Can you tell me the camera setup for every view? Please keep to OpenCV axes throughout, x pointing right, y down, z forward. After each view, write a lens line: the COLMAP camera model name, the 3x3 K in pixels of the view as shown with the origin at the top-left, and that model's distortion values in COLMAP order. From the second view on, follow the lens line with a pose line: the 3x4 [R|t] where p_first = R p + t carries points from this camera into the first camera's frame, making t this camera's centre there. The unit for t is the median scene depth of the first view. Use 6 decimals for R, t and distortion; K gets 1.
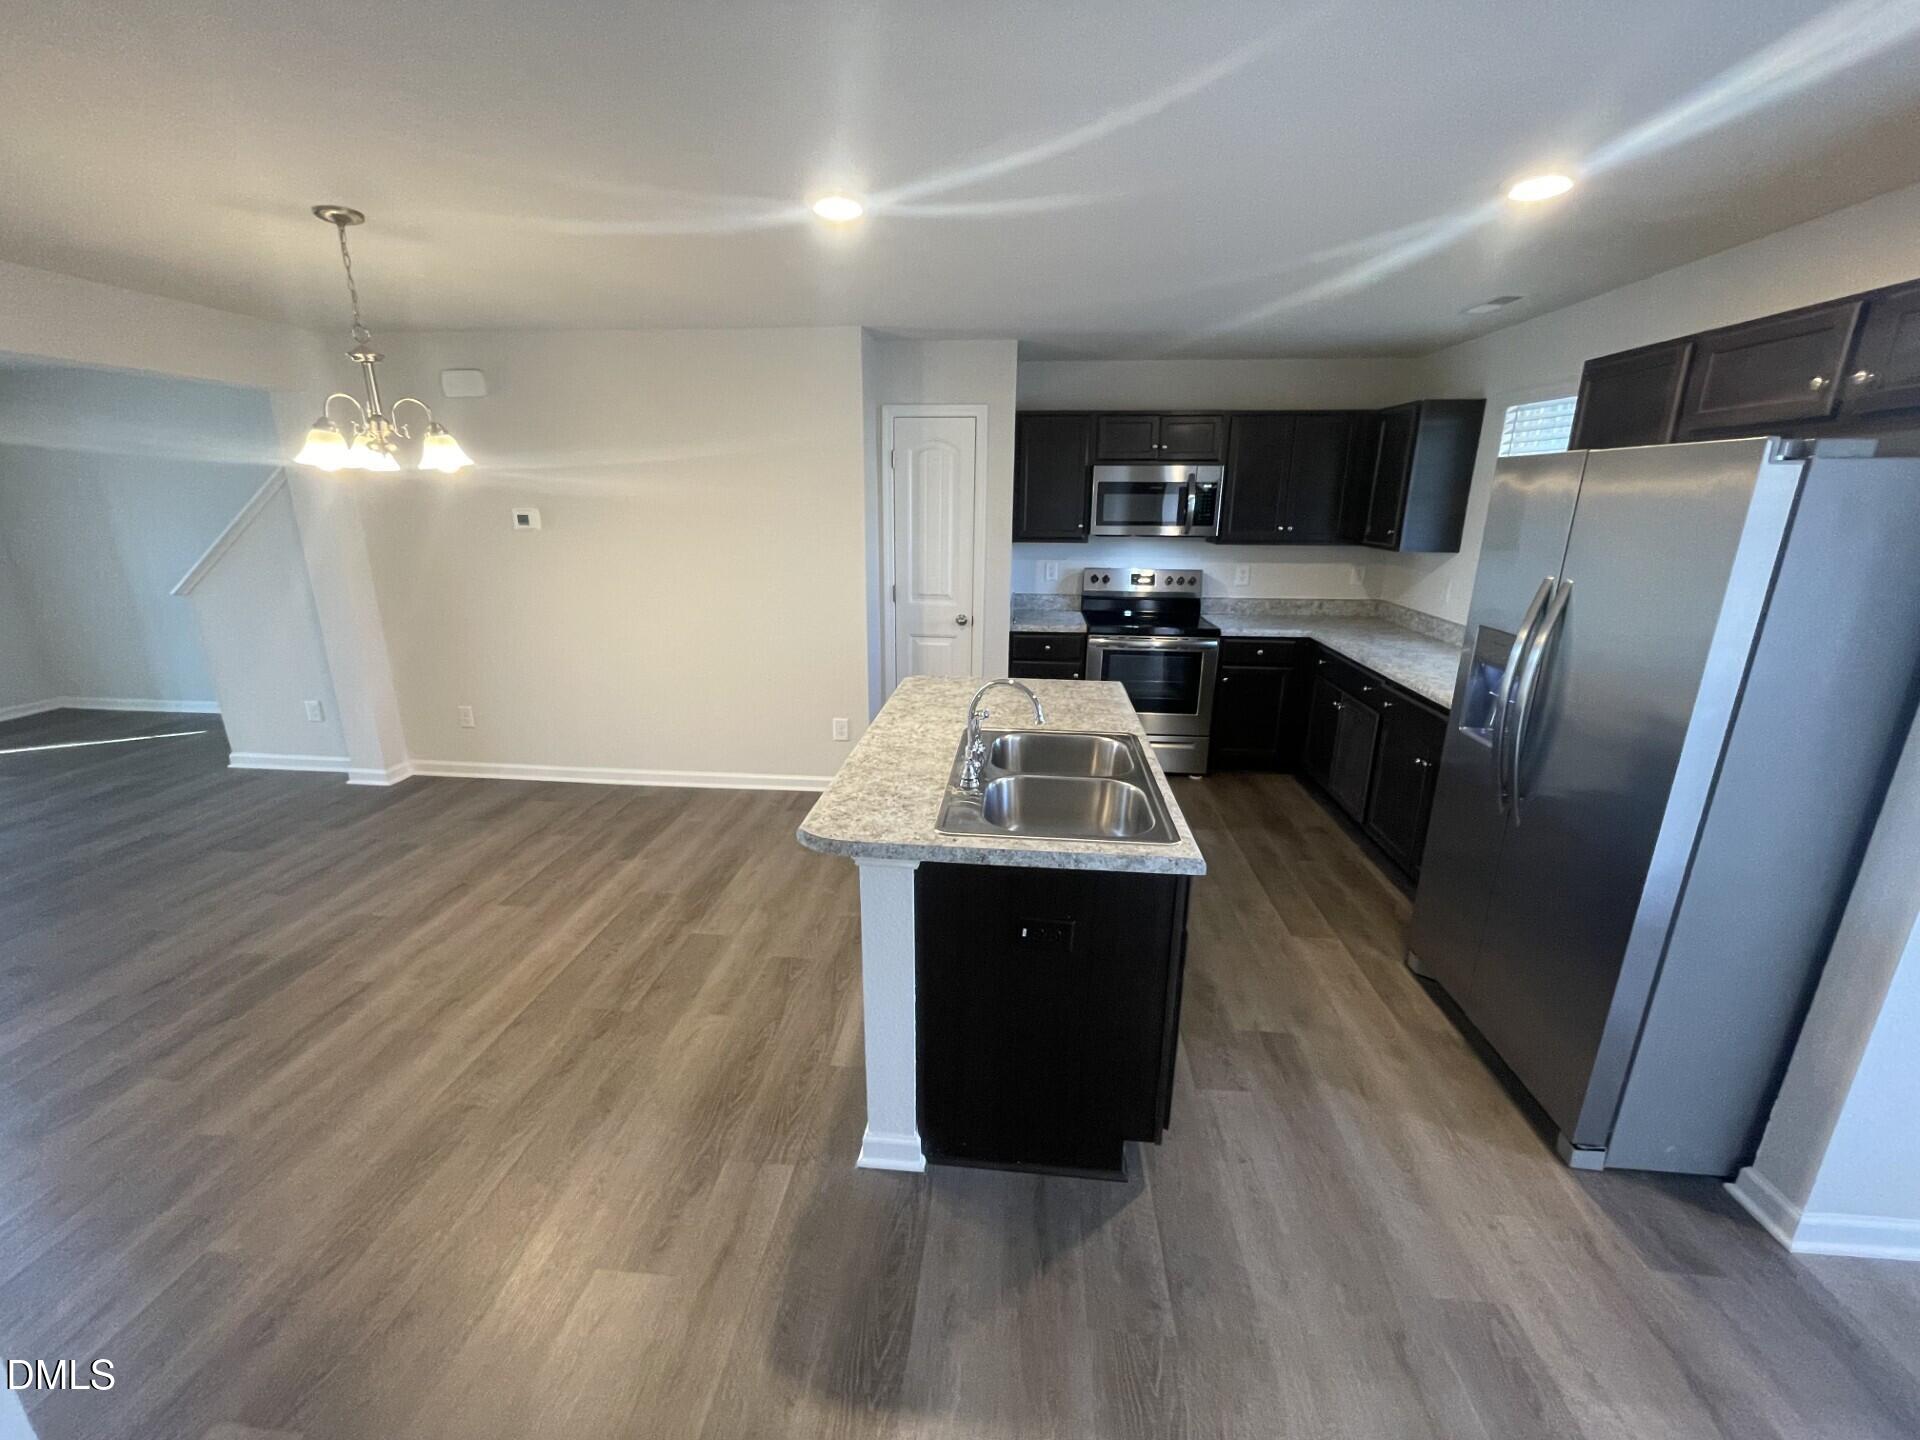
lens RADIAL K [[768.5, 0, 960.0], [0, 768.5, 720.0], [0, 0, 1]] dist [0.002349, 0.000519]
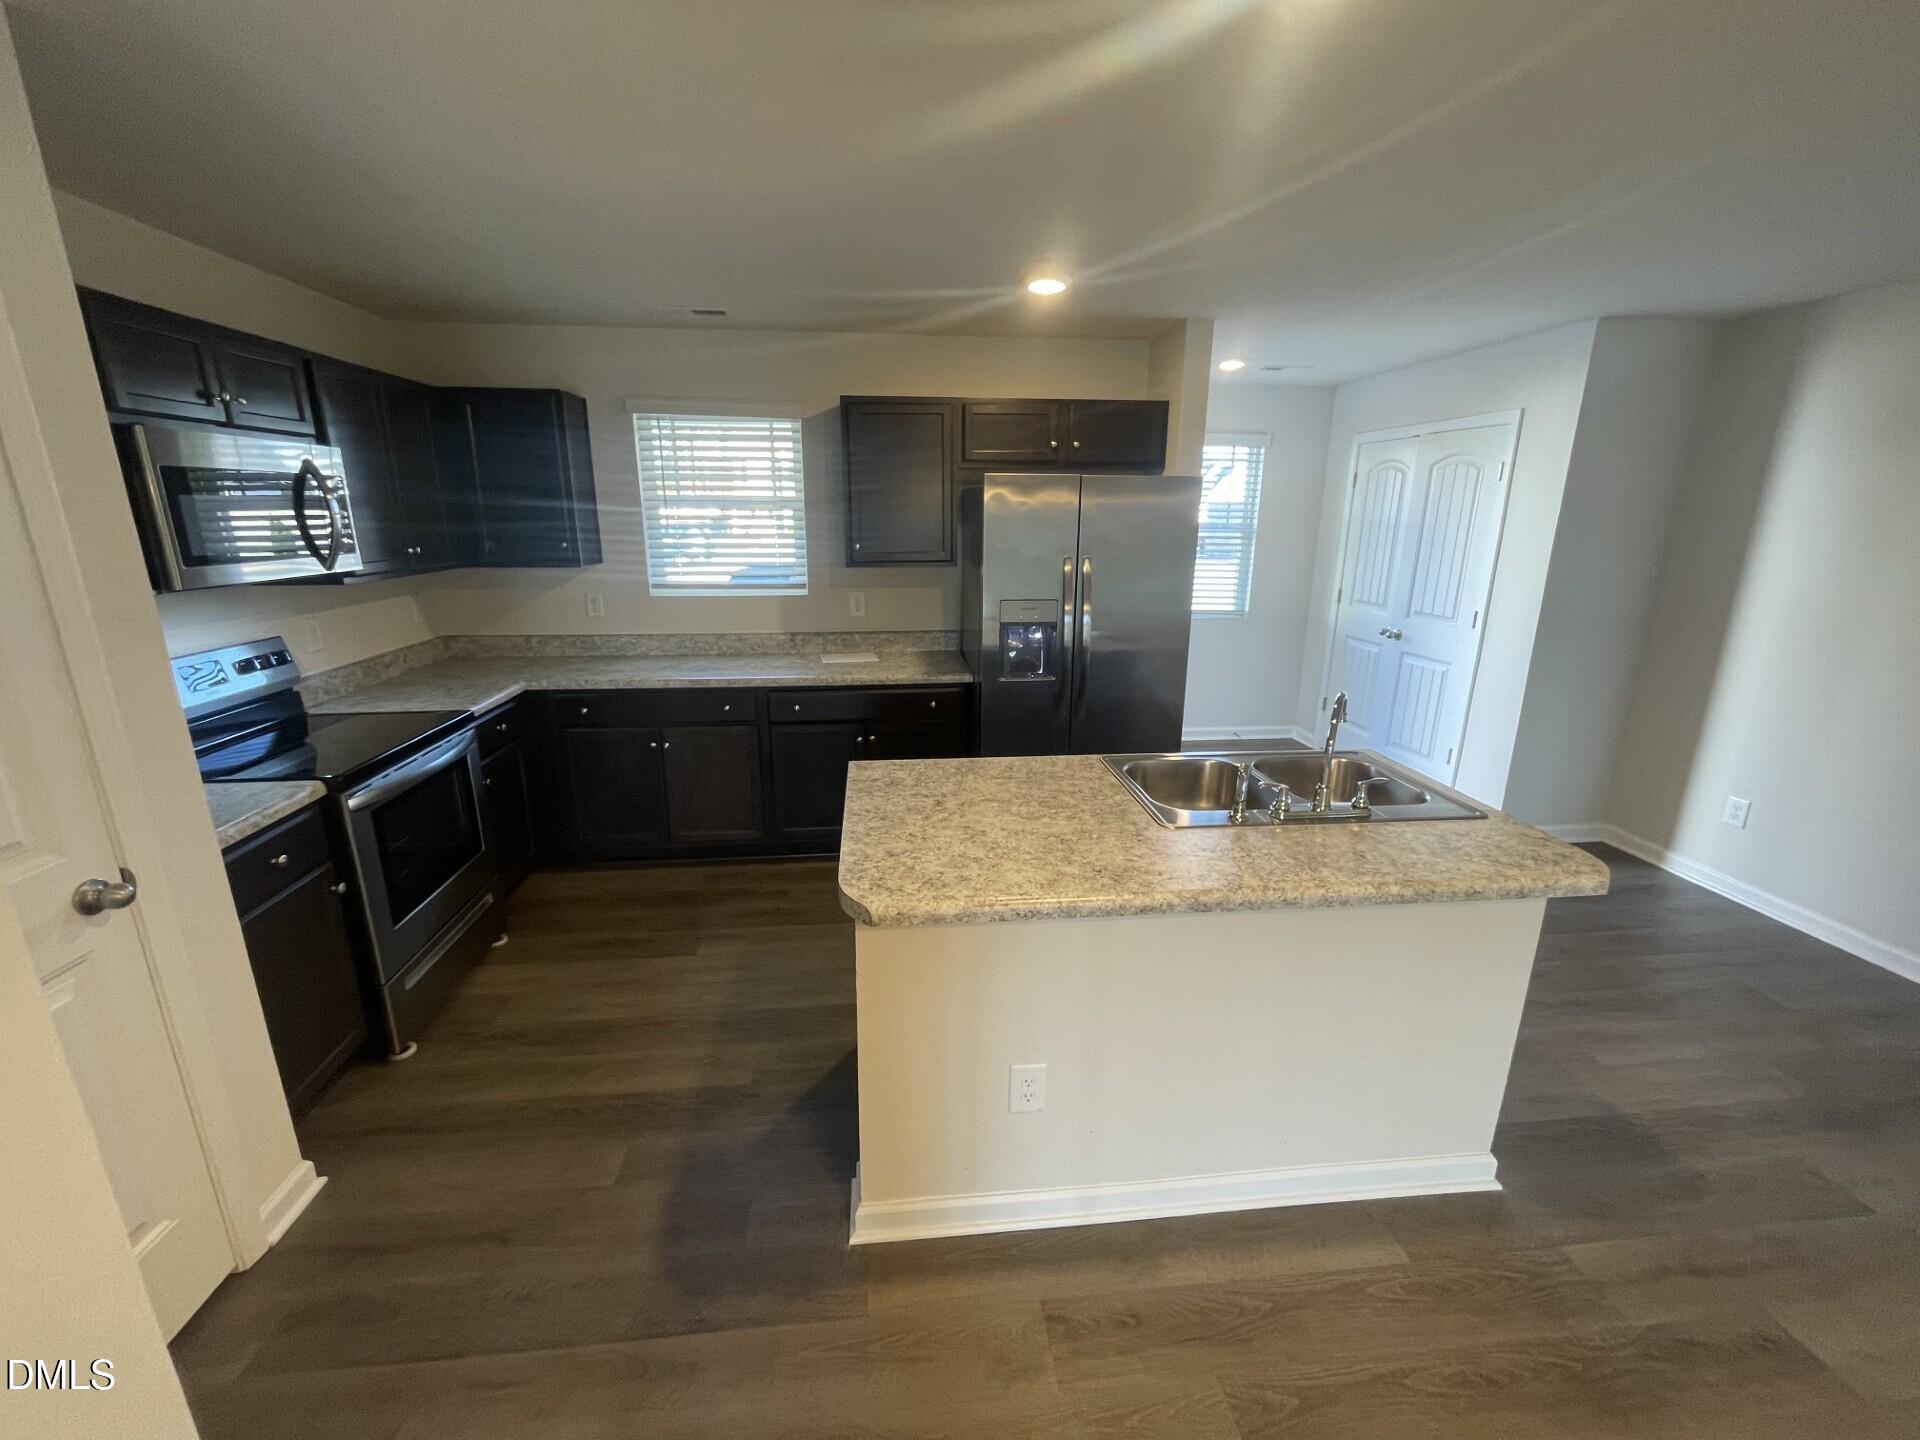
lens RADIAL K [[768.5, 0, 960.0], [0, 768.5, 720.0], [0, 0, 1]] dist [0.002349, 0.000519]
pose [[-0.191869, -0.262369, 0.945700, -0.603550], [0.267124, 0.913262, 0.307565, -0.351742], [-0.944368, 0.311632, -0.105142, 1.223569]]
